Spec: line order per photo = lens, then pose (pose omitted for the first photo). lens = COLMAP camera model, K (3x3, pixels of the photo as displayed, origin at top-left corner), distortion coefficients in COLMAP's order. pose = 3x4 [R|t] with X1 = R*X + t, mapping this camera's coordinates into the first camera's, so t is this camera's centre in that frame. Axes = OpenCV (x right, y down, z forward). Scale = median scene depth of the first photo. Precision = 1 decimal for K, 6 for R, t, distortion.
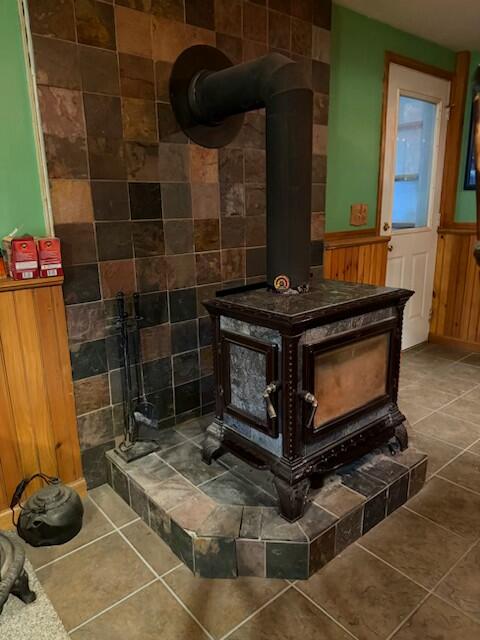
lens RADIAL K [[448.9, 0, 240.0], [0, 448.9, 320.0], [0, 0, 1]] dist [0.008987, 0.000776]
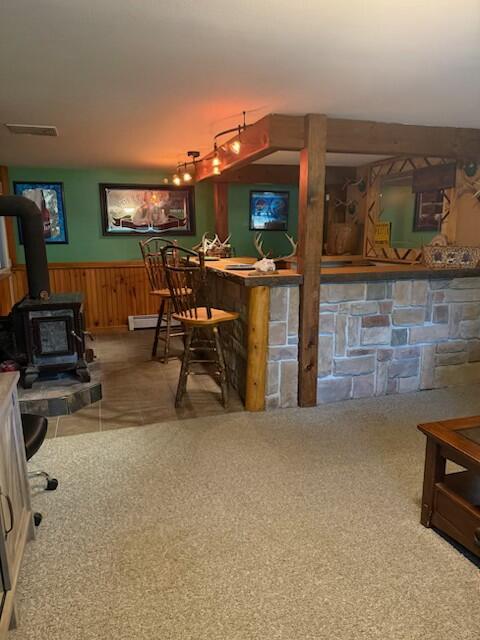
lens RADIAL K [[448.9, 0, 240.0], [0, 448.9, 320.0], [0, 0, 1]] dist [0.008987, 0.000776]
pose [[0.363705, -0.161500, 0.917408, -1.692588], [0.229440, 0.970045, 0.079805, 0.089023], [-0.902816, 0.181465, 0.389865, -0.750804]]
